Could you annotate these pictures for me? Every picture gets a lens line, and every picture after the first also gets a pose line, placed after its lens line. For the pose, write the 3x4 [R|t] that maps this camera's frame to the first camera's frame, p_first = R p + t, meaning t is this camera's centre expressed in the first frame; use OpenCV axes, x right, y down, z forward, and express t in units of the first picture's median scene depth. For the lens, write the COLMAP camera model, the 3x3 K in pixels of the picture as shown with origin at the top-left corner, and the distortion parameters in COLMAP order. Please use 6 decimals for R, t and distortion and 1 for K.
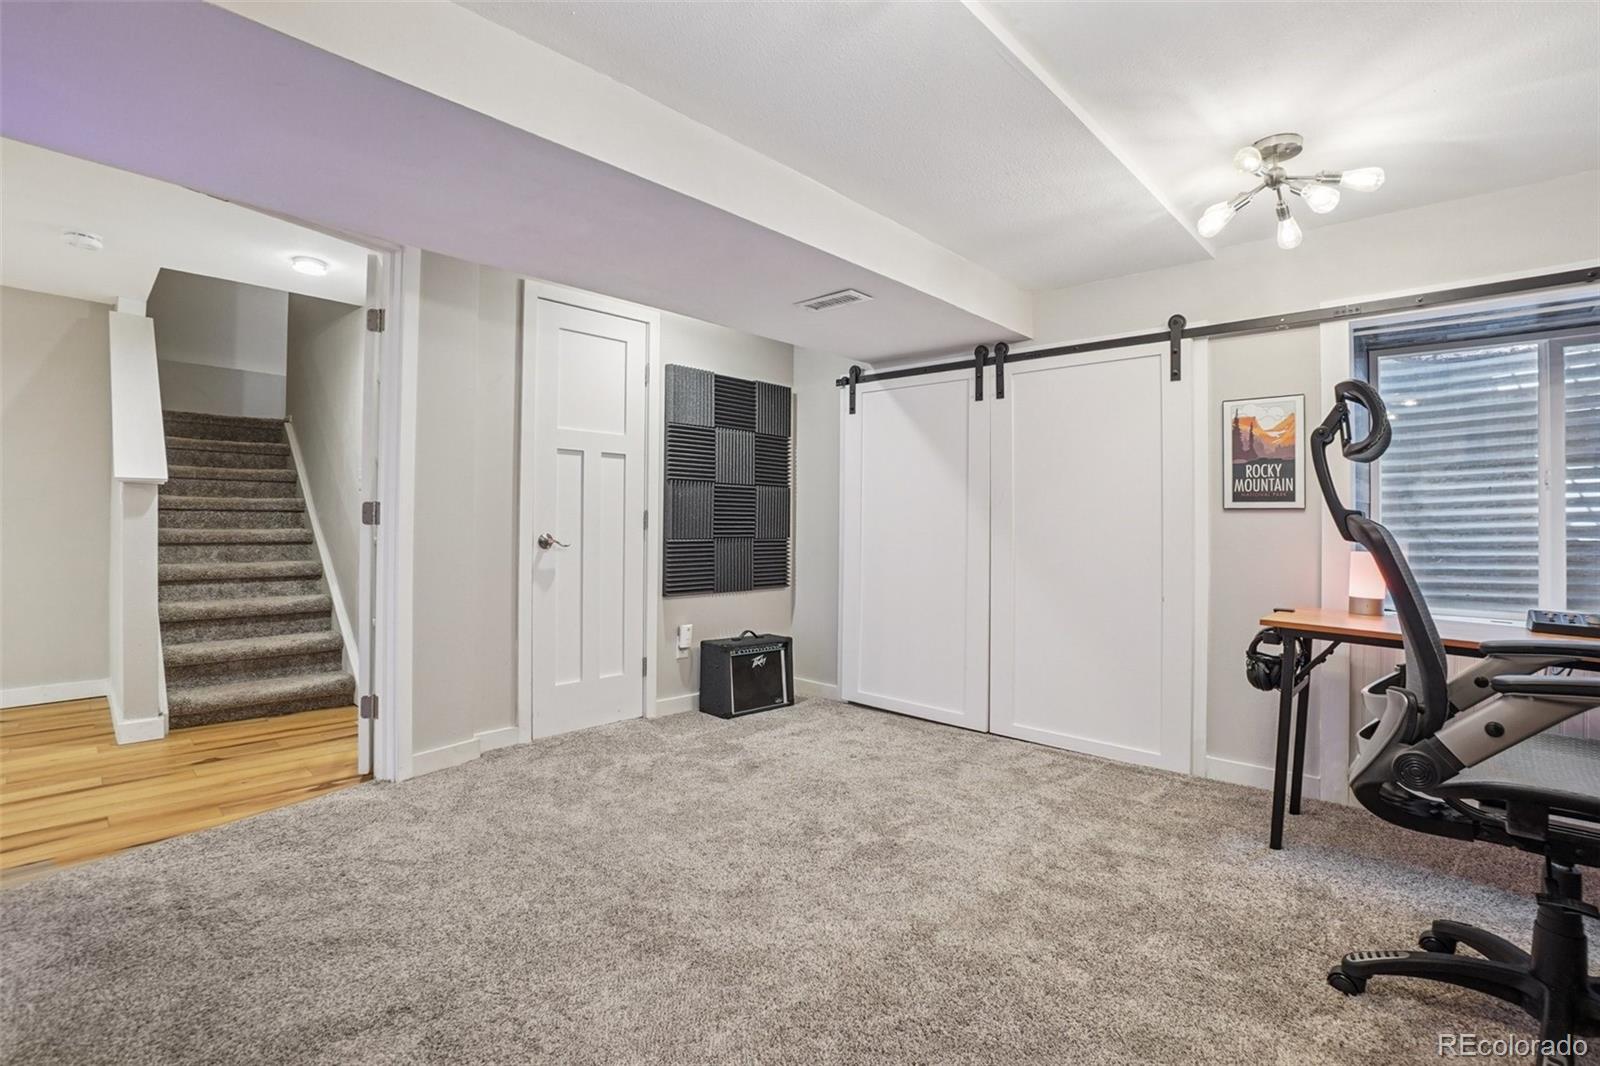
lens RADIAL K [[762.3, 0, 800.7], [0, 762.3, 494.4], [0, 0, 1]] dist [-0.001249, 0.000020]
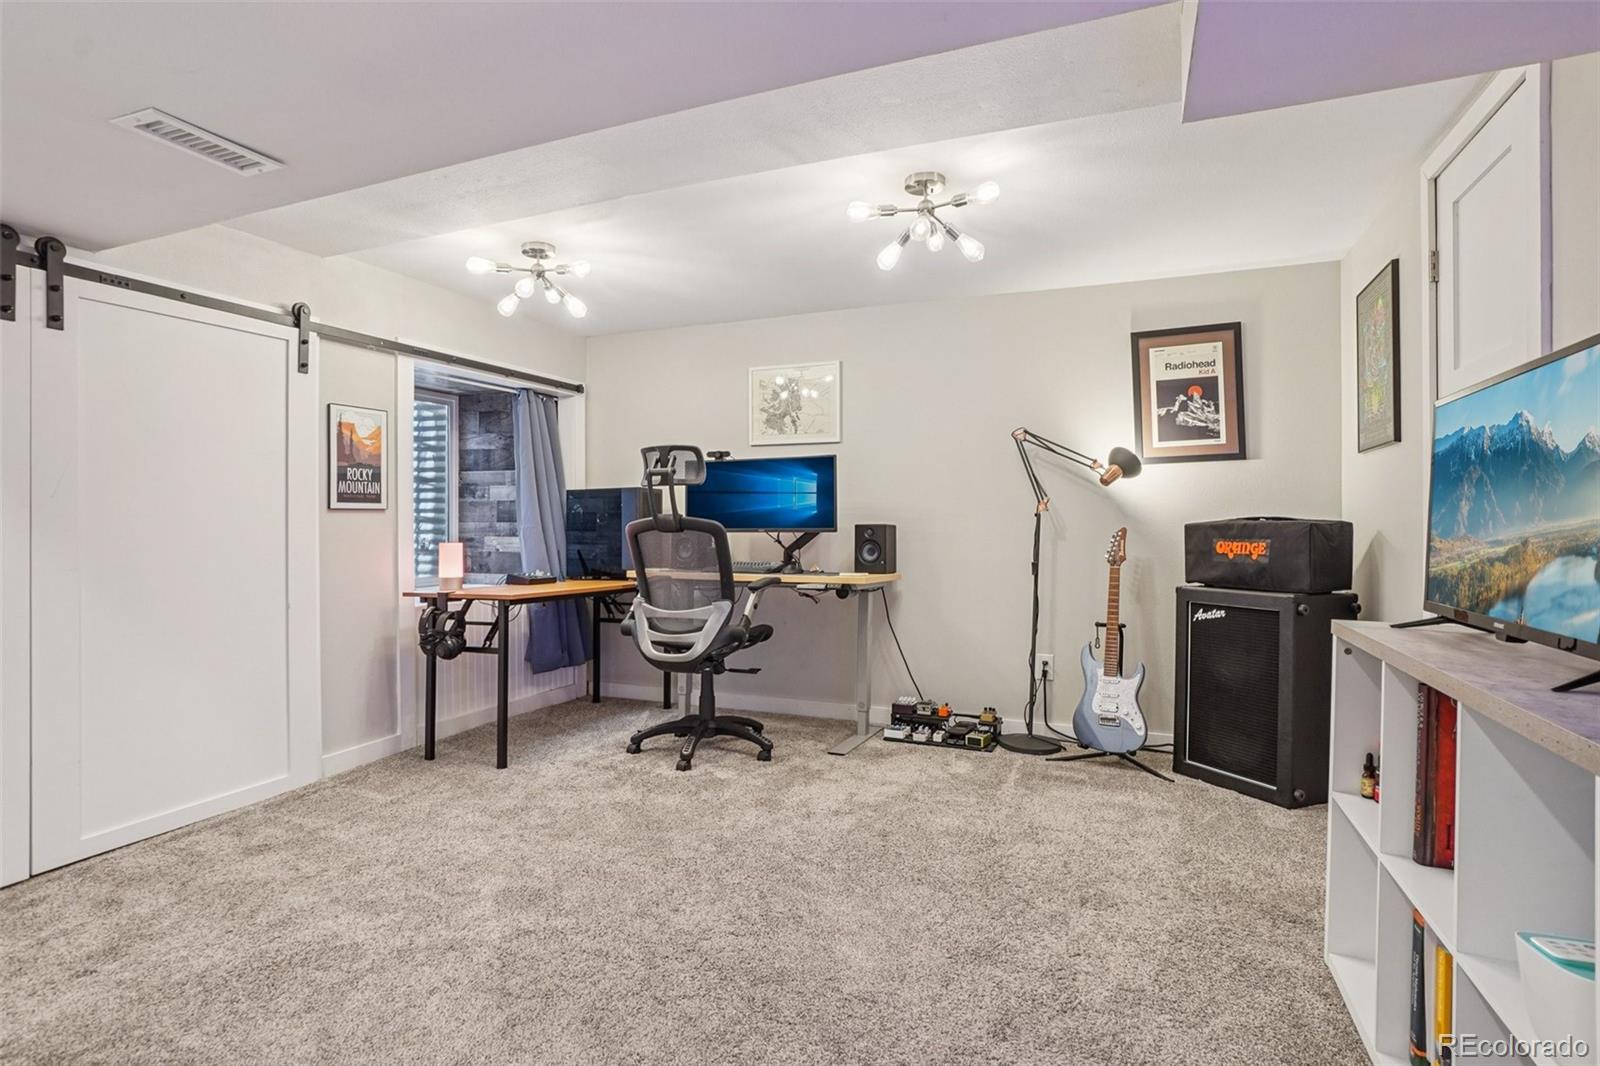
lens RADIAL K [[834.0, 0, 800.0], [0, 834.0, 533.0], [0, 0, 1]] dist [-0.002043, 0.011146]
pose [[-0.343836, -0.032199, 0.938477, -0.590204], [-0.030363, 0.999271, 0.023160, 0.004532], [-0.938539, -0.020531, -0.344563, 0.666895]]
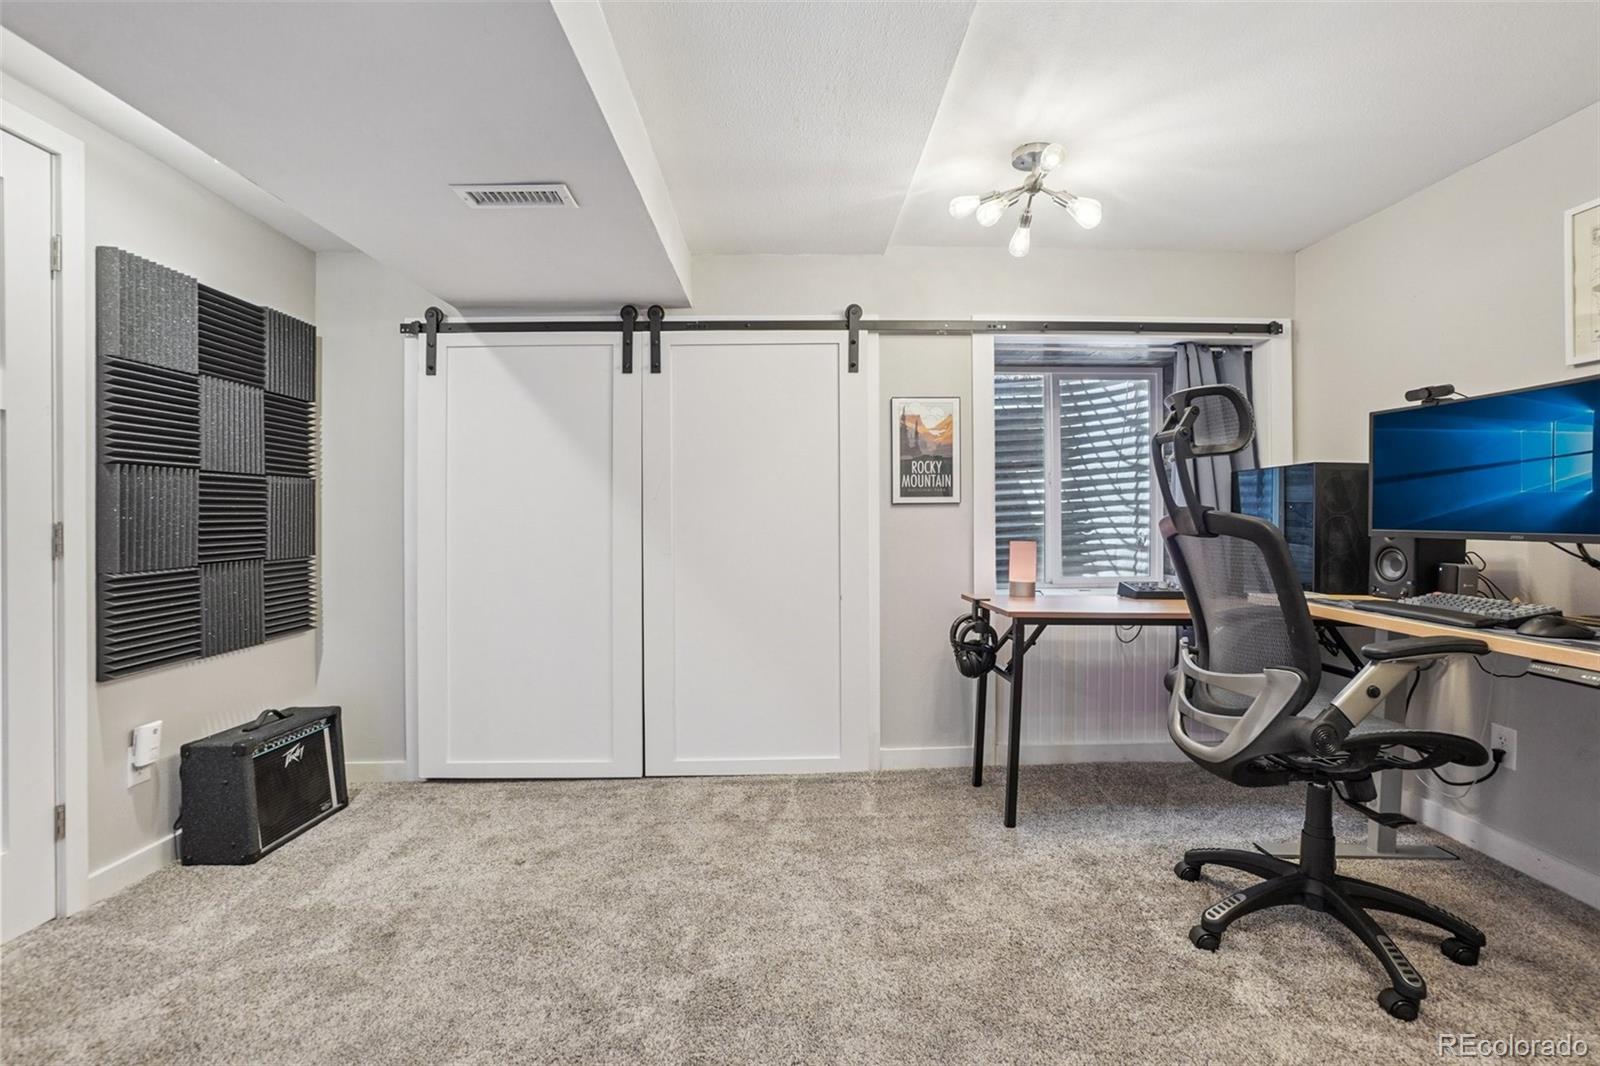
lens RADIAL K [[765.6, 0, 798.6], [0, 765.6, 511.3], [0, 0, 1]] dist [-0.037841, 0.023806]
pose [[0.723841, -0.019243, 0.689698, -0.199730], [-0.001243, 0.999573, 0.029193, -0.000900], [-0.689966, -0.021988, 0.723508, 0.293018]]
